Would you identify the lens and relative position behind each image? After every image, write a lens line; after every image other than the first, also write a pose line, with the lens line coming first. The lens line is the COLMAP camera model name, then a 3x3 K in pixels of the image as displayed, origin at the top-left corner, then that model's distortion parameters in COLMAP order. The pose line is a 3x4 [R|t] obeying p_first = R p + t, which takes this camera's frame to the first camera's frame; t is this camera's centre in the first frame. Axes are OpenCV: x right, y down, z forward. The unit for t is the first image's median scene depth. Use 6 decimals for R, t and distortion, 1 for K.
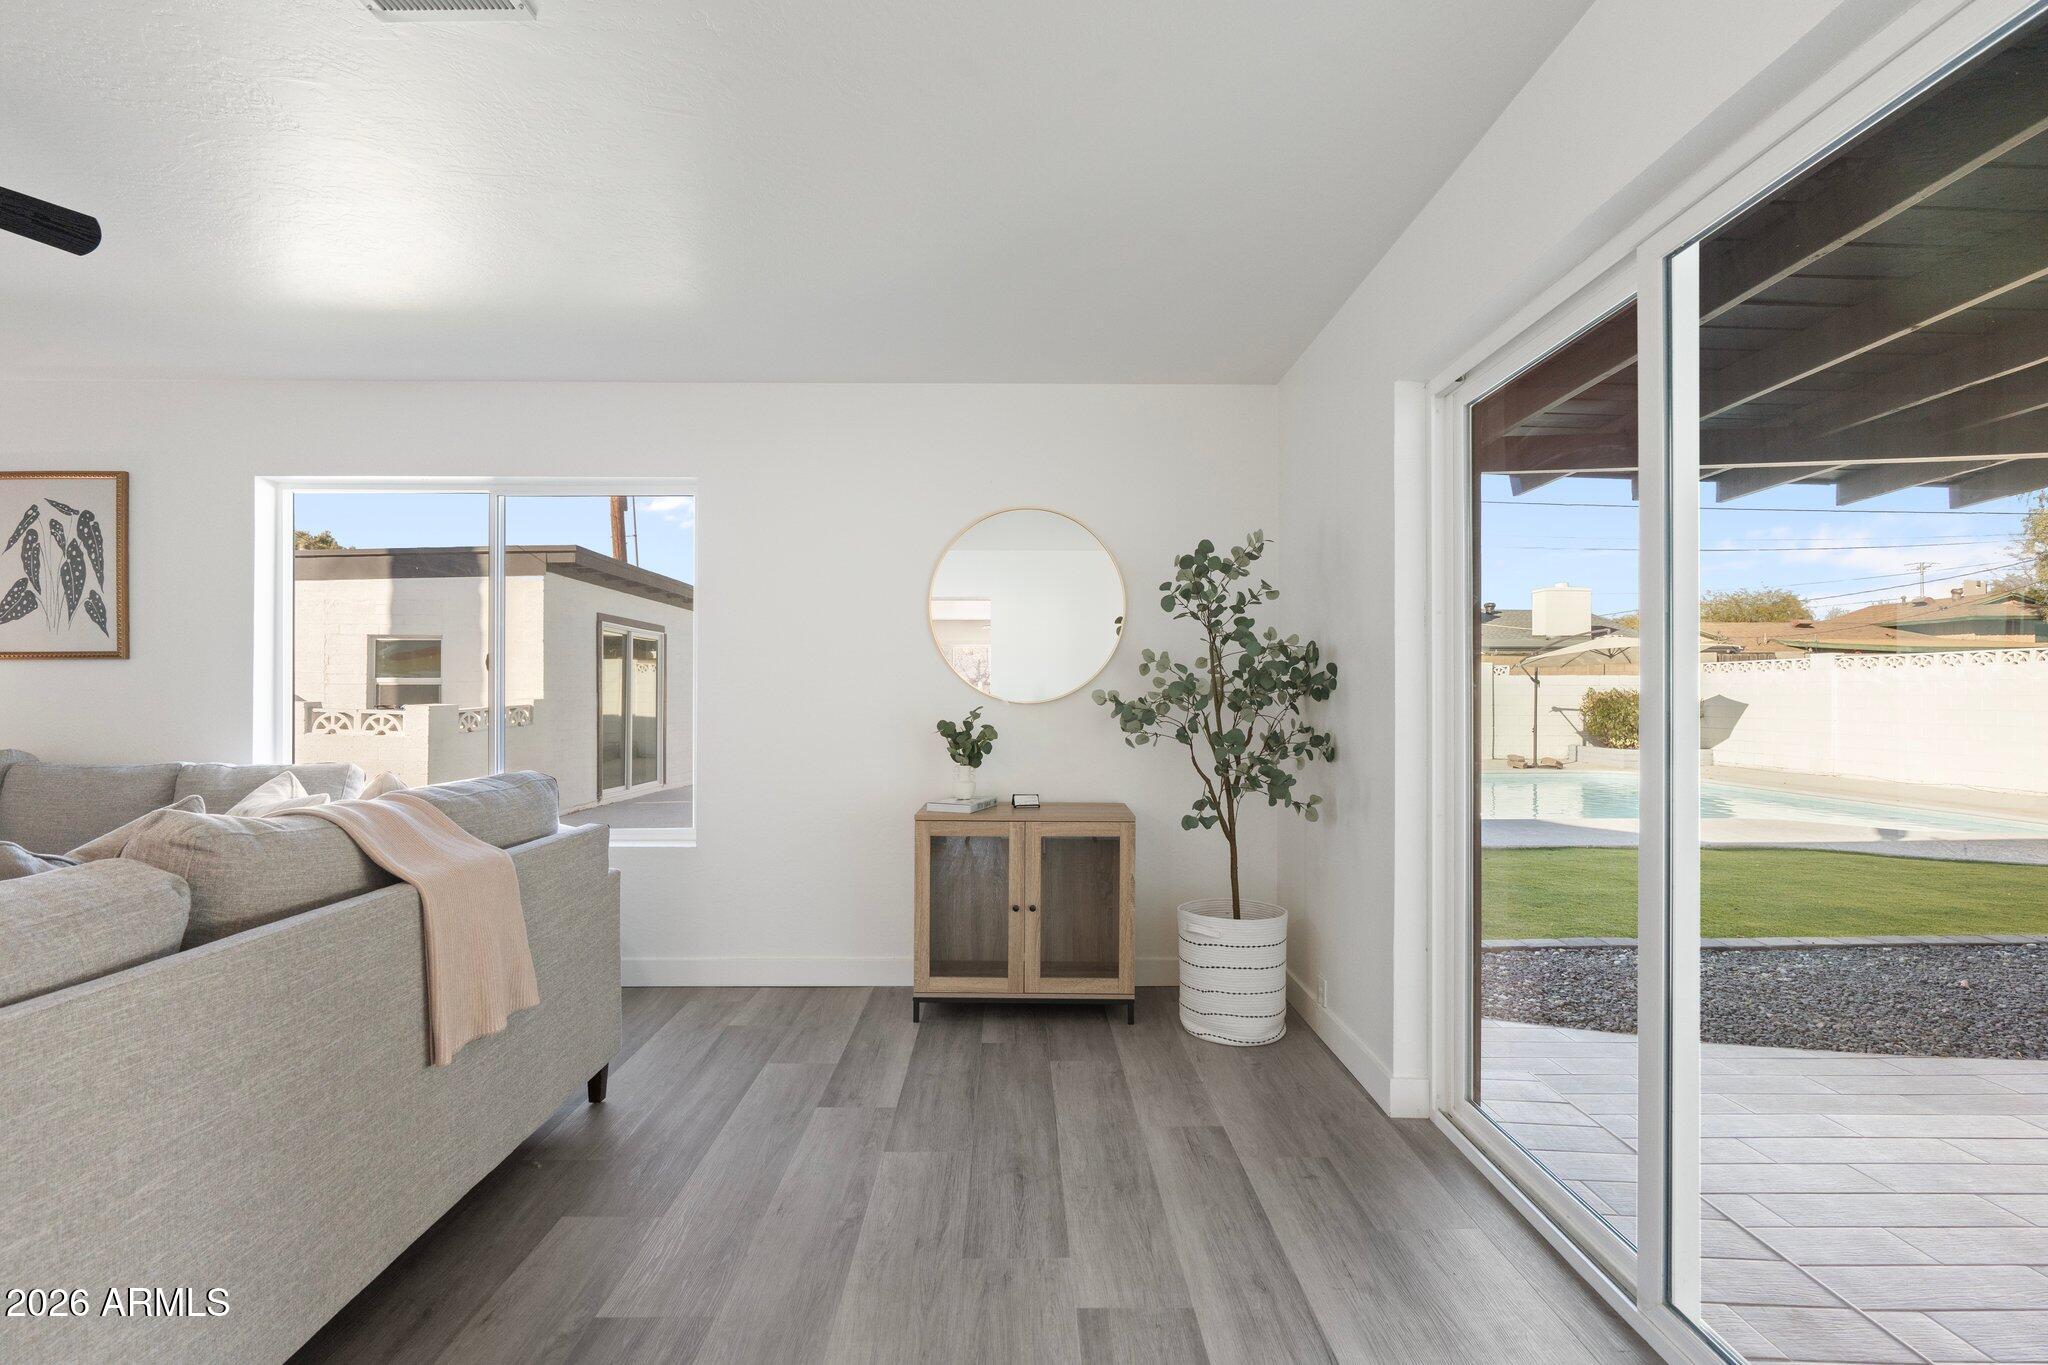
lens RADIAL K [[921.5, 0, 1022.4], [0, 921.5, 690.9], [0, 0, 1]] dist [-0.011044, 0.003739]
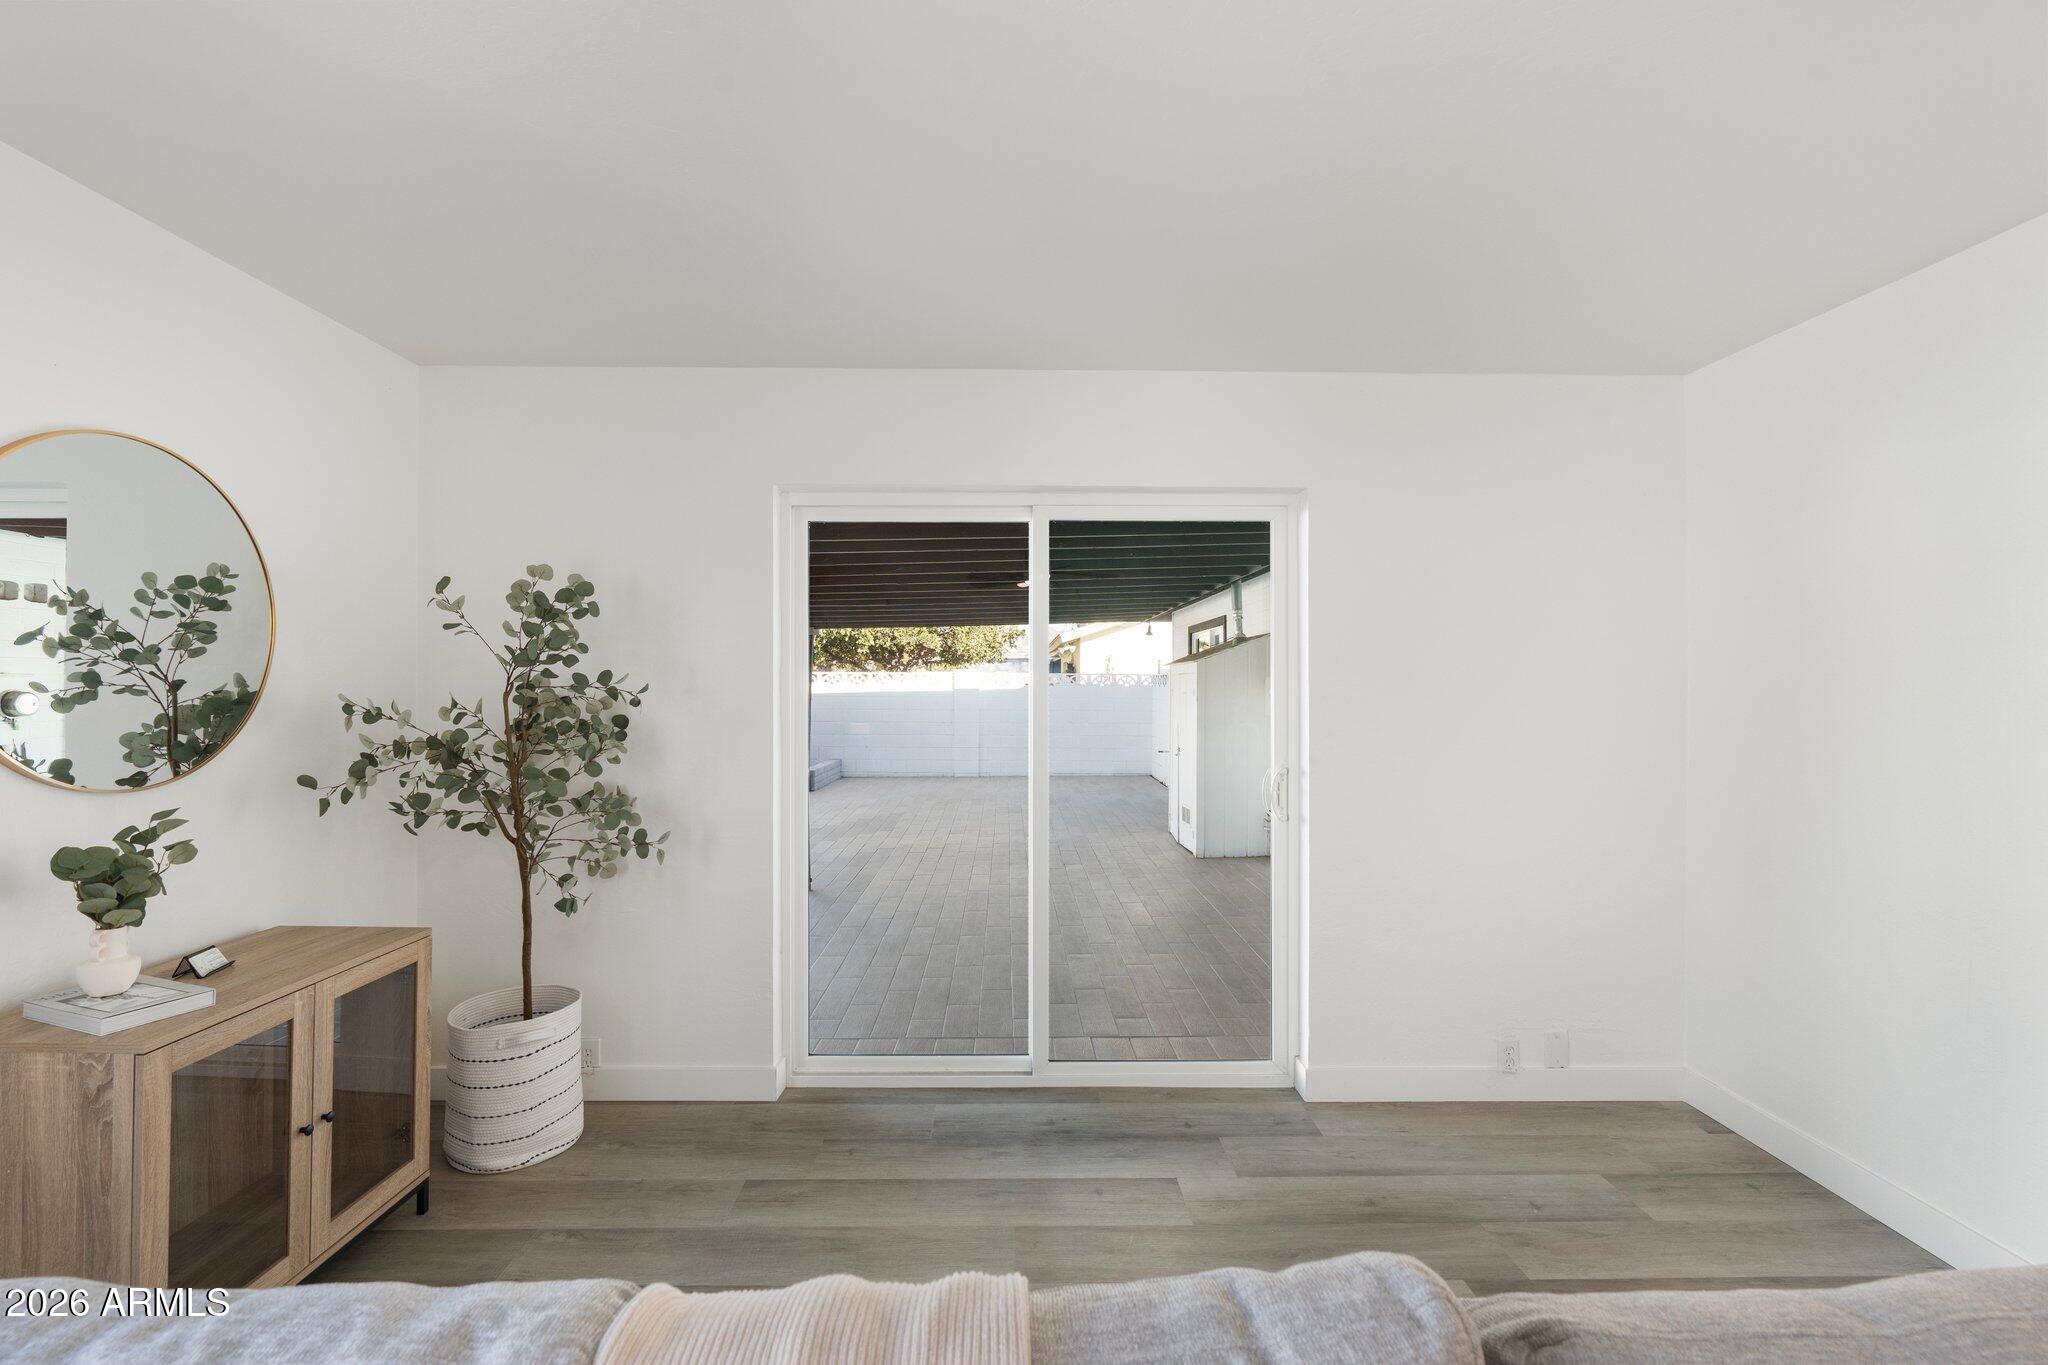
lens RADIAL K [[921.5, 0, 1027.3], [0, 921.5, 681.7], [0, 0, 1]] dist [-0.011044, 0.003739]
pose [[-0.005694, 0.000928, 0.999983, -0.550465], [-0.009820, 0.999951, -0.000984, -0.057663], [-0.999936, -0.009825, -0.005685, 0.473720]]
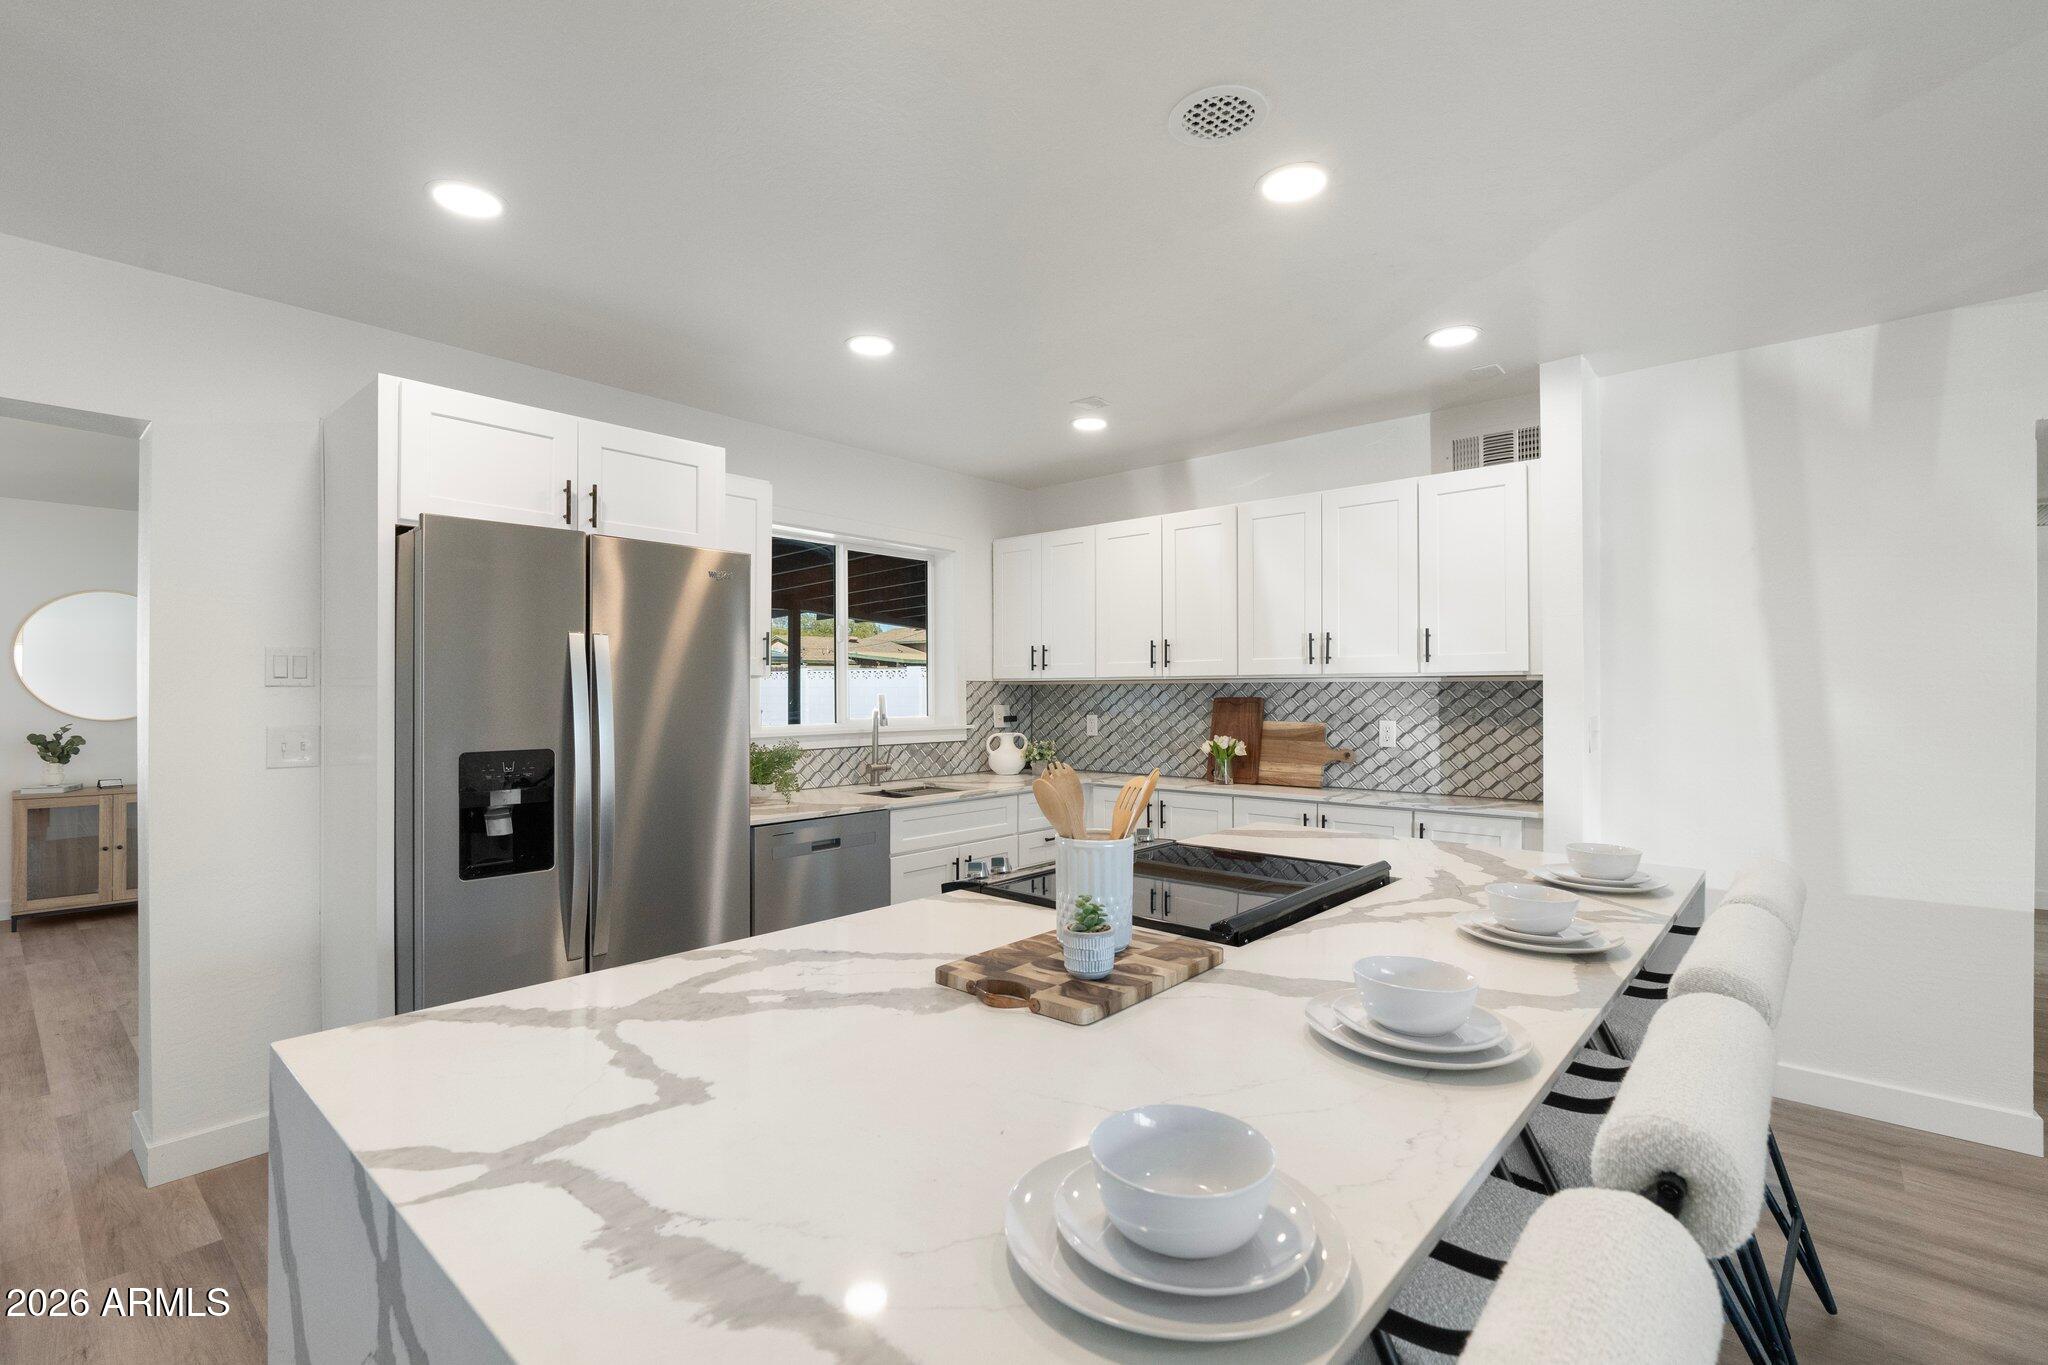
lens RADIAL K [[921.5, 0, 1018.9], [0, 921.5, 690.4], [0, 0, 1]] dist [-0.011044, 0.003739]
pose [[0.667413, -0.001560, 0.744686, -0.117987], [-0.002083, 0.999990, 0.003961, -0.045441], [-0.744685, -0.004195, 0.667403, -1.127008]]
